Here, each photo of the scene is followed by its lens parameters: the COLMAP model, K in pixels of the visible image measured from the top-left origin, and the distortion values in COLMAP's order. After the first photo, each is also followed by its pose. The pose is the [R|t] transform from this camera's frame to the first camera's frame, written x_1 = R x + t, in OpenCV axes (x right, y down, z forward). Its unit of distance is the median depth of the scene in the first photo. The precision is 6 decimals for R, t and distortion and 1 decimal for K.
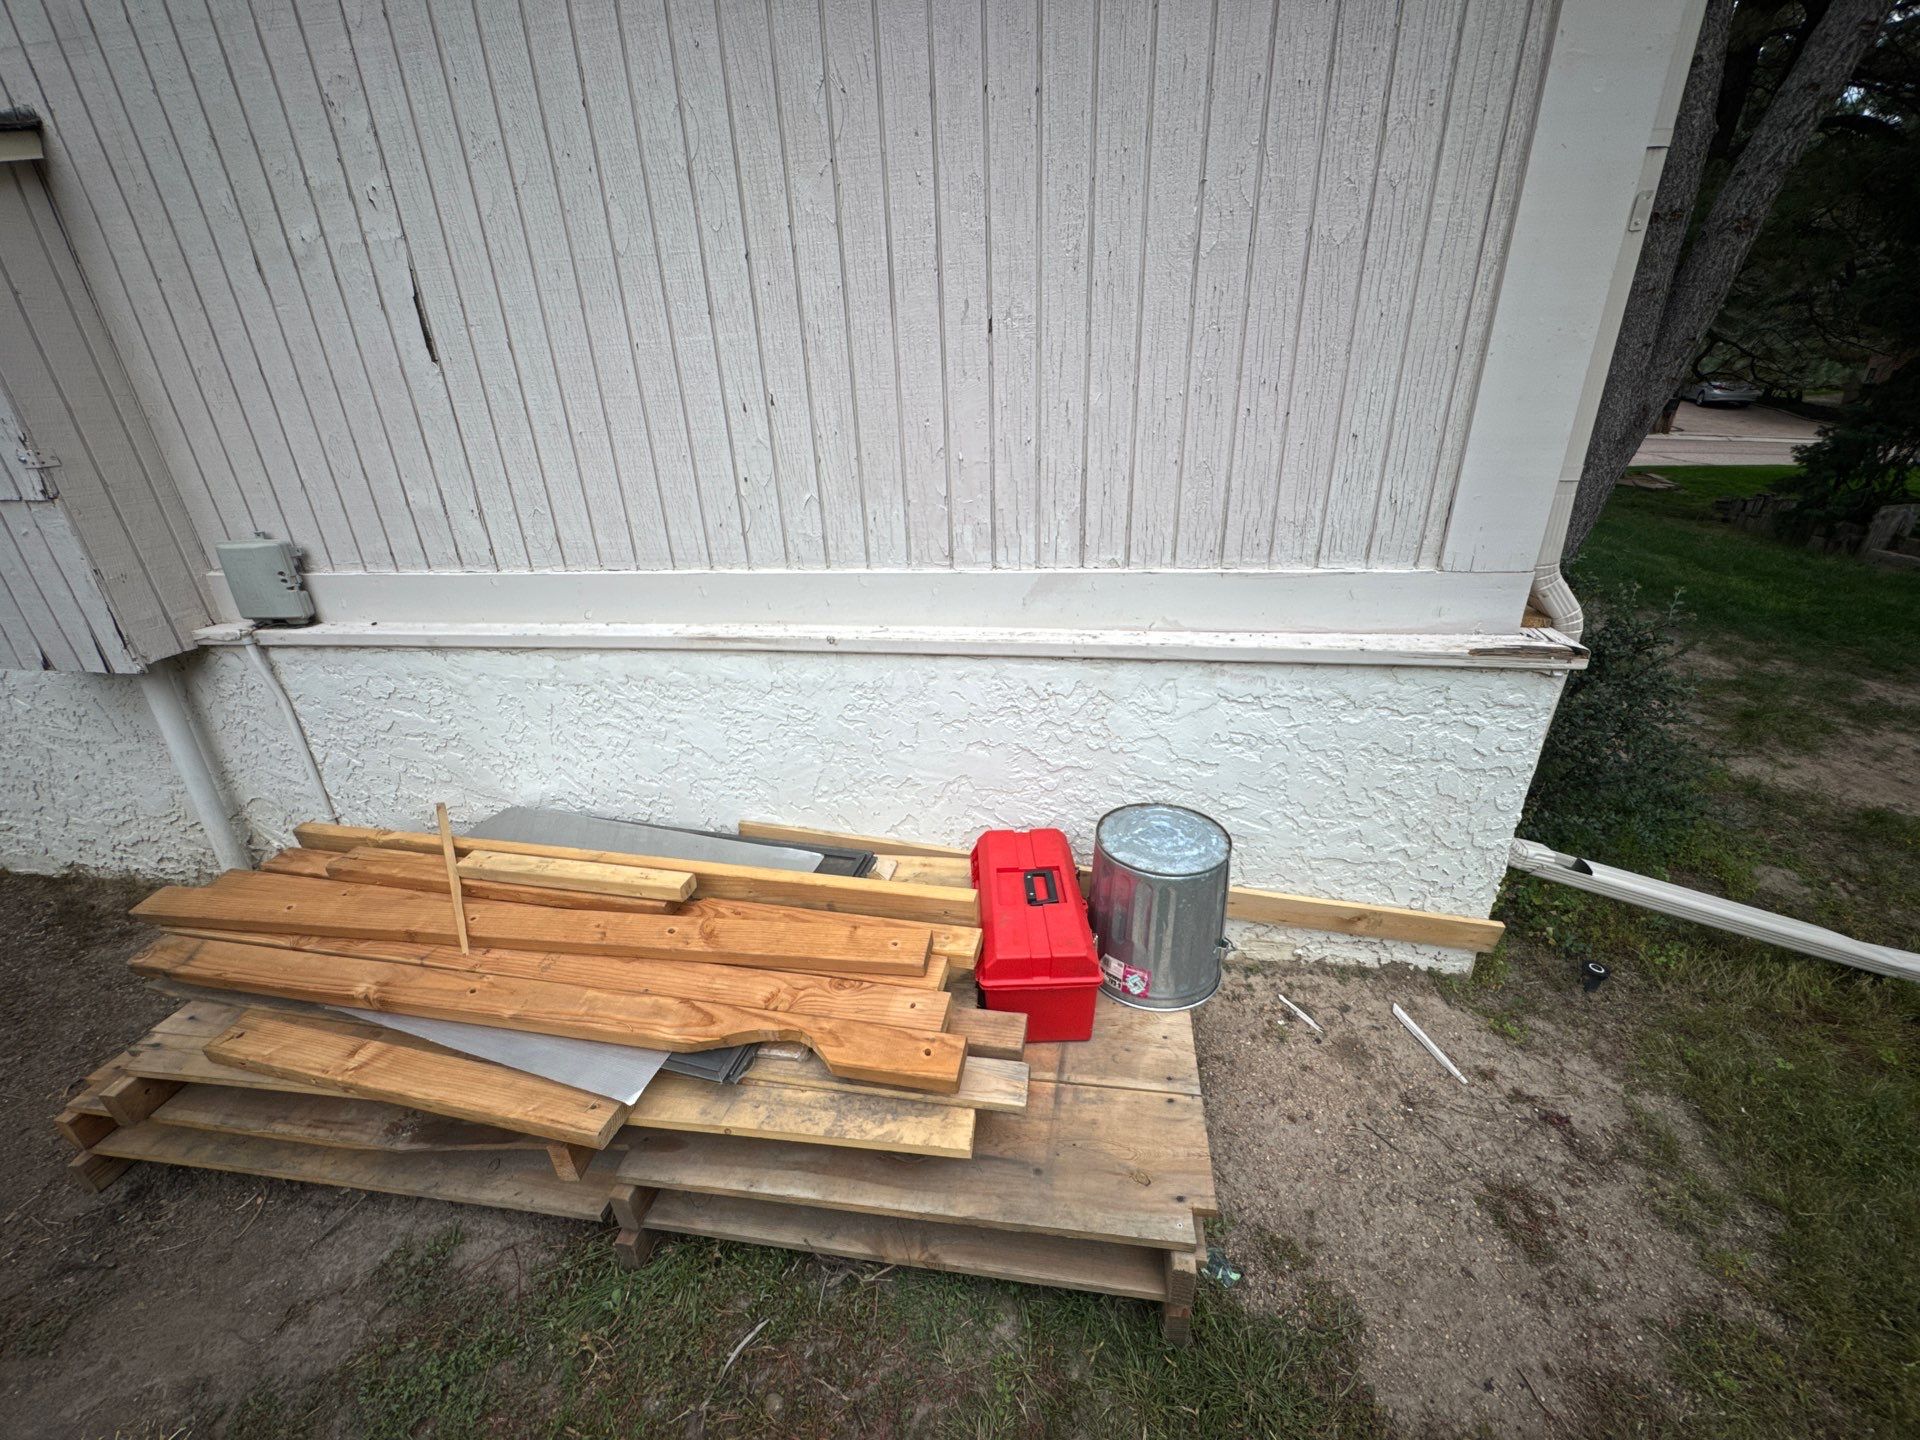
lens RADIAL K [[756.9, 0, 957.5], [0, 756.9, 725.0], [0, 0, 1]] dist [0.001619, 0.000147]
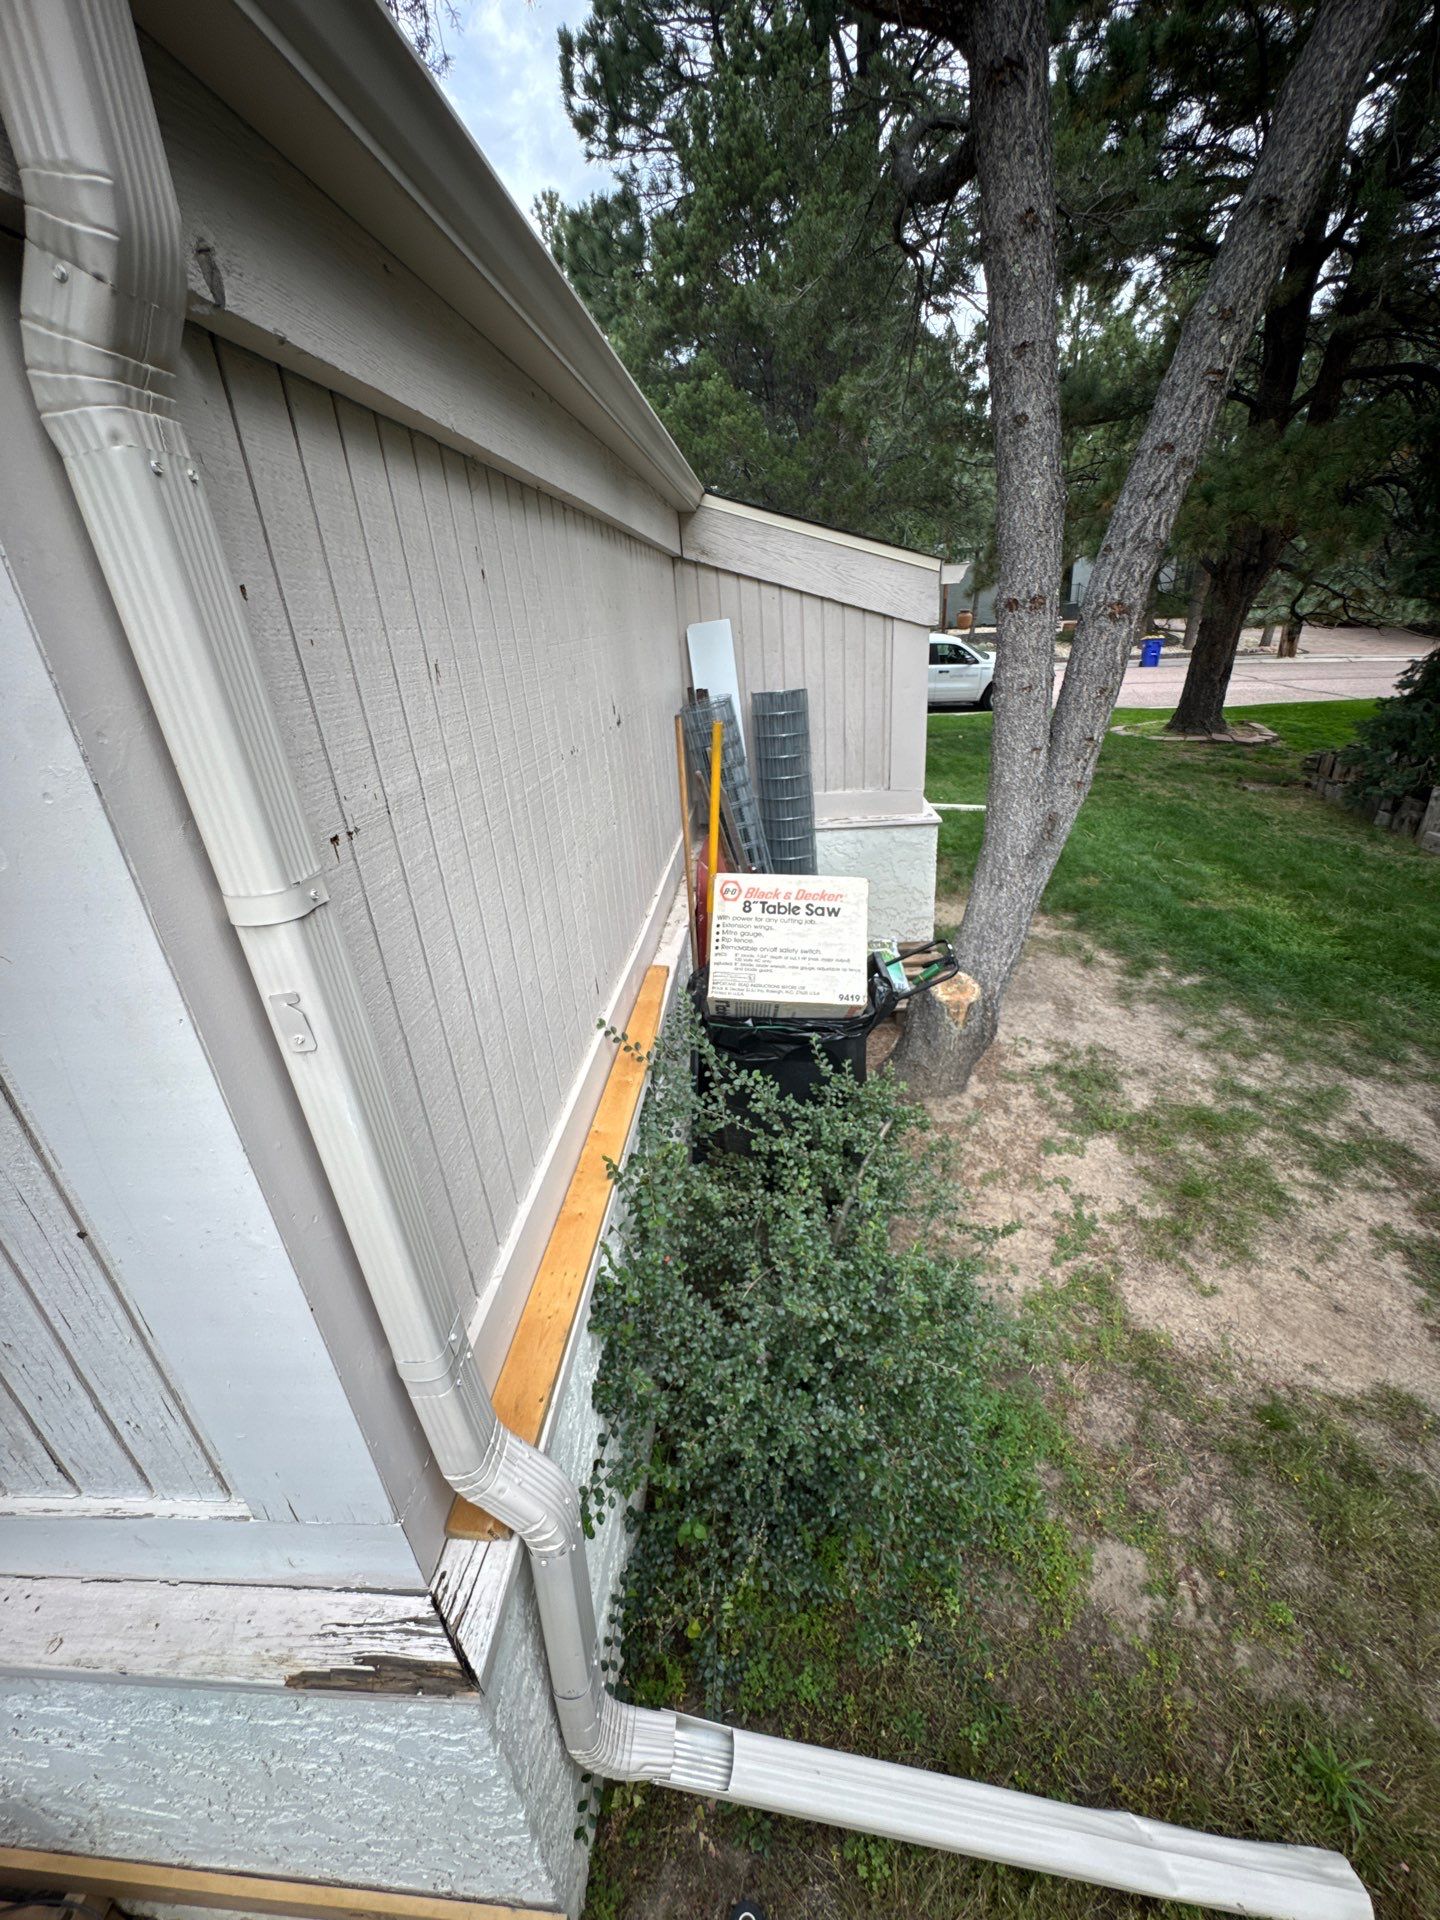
lens RADIAL K [[756.9, 0, 720.5], [0, 756.9, 963.2], [0, 0, 1]] dist [0.001619, 0.000147]
pose [[0.994858, -0.075449, 0.067567, 0.540504], [0.074986, 0.997141, 0.009369, -0.330239], [-0.068081, -0.004254, 0.997671, 0.231152]]
